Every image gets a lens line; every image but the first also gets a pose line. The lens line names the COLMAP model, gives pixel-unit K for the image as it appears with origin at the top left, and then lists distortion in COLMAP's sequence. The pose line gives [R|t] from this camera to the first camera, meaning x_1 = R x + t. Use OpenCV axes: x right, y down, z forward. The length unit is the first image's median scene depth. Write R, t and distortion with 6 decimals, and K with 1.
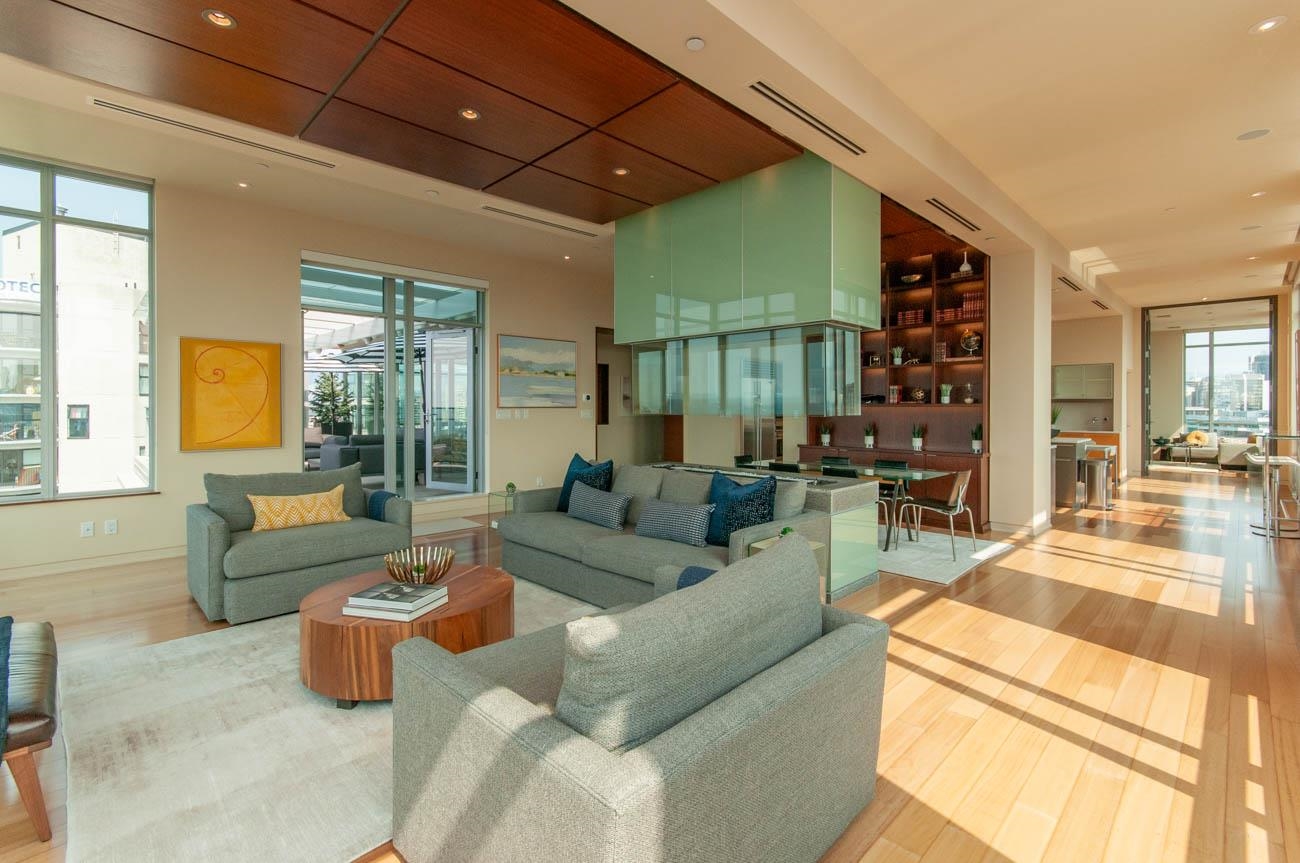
lens RADIAL K [[590.0, 0, 650.1], [0, 590.0, 404.7], [0, 0, 1]] dist [-0.001408, -0.000390]
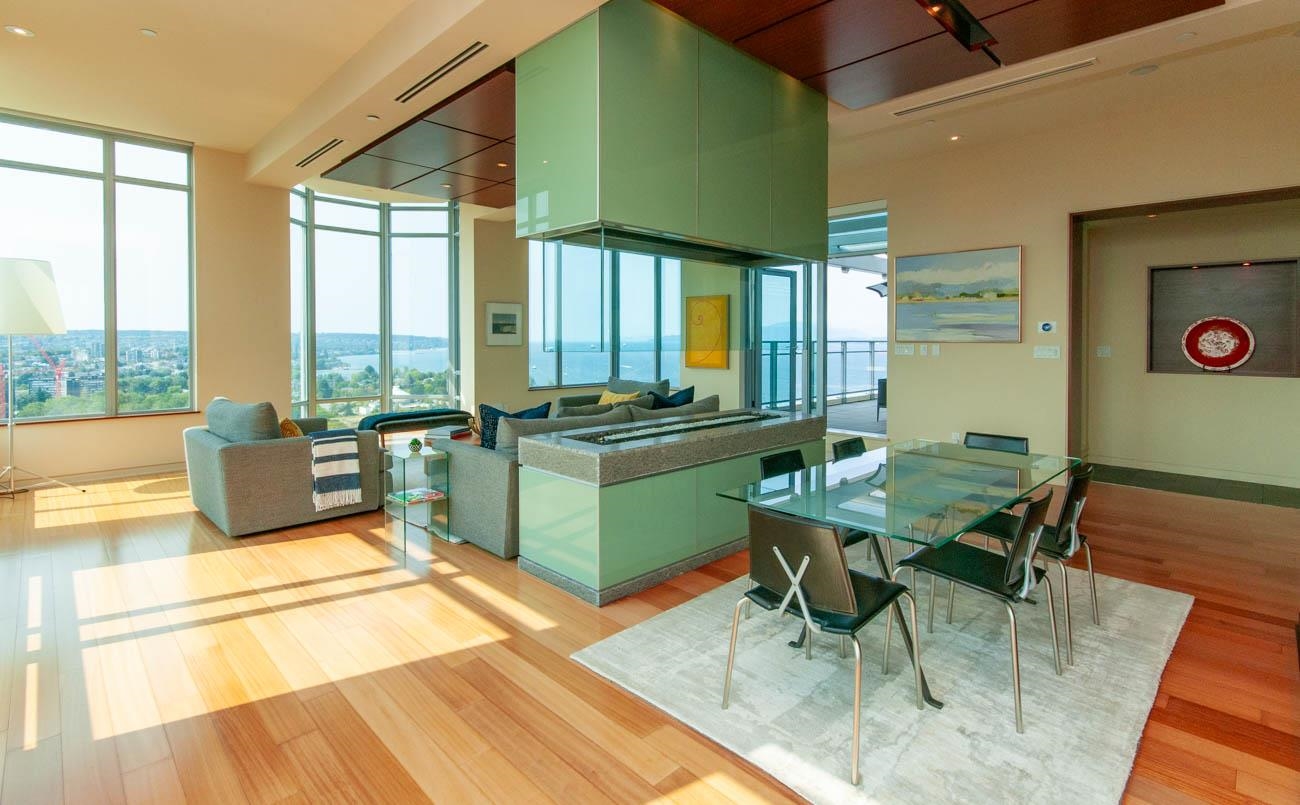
lens RADIAL K [[607.3, 0, 650.0], [0, 607.3, 346.1], [0, 0, 1]] dist [-0.000505, 0.000624]
pose [[0.003088, 0.011758, -0.999926, 1.183189], [0.001035, 0.999930, 0.011761, 0.001224], [0.999995, -0.001071, 0.003076, 1.177975]]
